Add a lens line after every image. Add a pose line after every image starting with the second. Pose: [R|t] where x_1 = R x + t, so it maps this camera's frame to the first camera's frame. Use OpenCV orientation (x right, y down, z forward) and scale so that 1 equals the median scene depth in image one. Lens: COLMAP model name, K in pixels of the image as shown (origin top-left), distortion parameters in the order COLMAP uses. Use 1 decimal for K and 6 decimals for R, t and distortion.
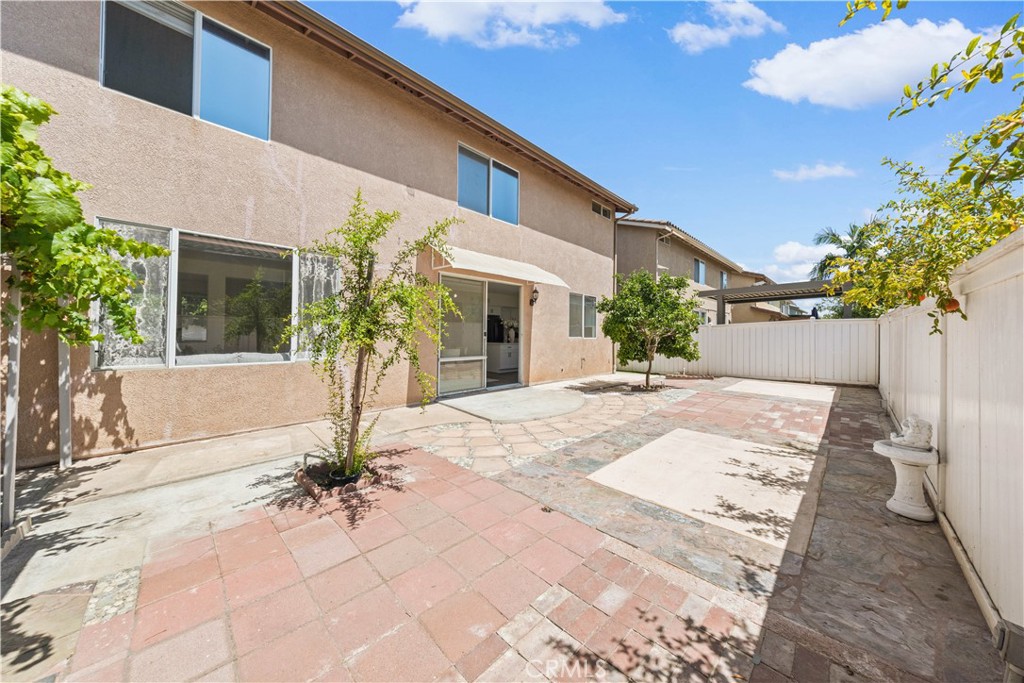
lens RADIAL K [[333.6, 0, 509.6], [0, 333.6, 334.1], [0, 0, 1]] dist [-0.000984, -0.000140]
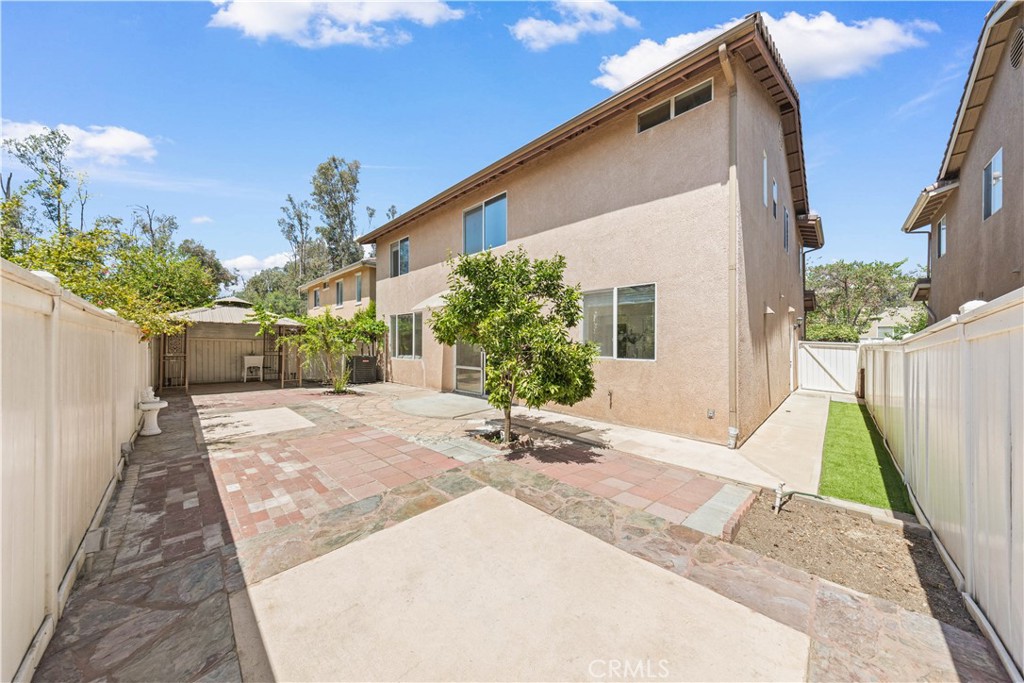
lens RADIAL K [[330.6, 0, 512.0], [0, 330.6, 341.5], [0, 0, 1]] dist [0.019317, -0.000018]
pose [[0.014223, -0.007841, -0.999868, 1.890364], [0.000368, 0.999969, -0.007837, -0.032291], [0.999899, -0.000257, 0.014225, 1.823516]]
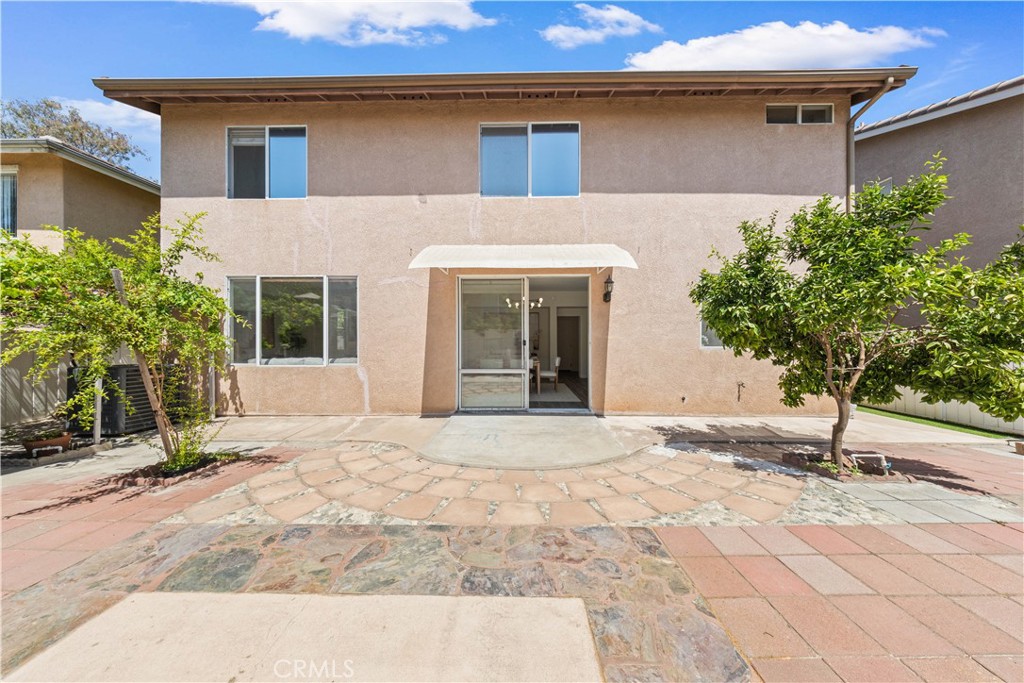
lens RADIAL K [[308.5, 0, 512.0], [0, 308.5, 341.5], [0, 0, 1]] dist [-0.000472, -0.000066]
pose [[0.699609, -0.004989, -0.714509, 0.742002], [0.006076, 0.999981, -0.001033, -0.004298], [0.714500, -0.003619, 0.699626, 0.754844]]
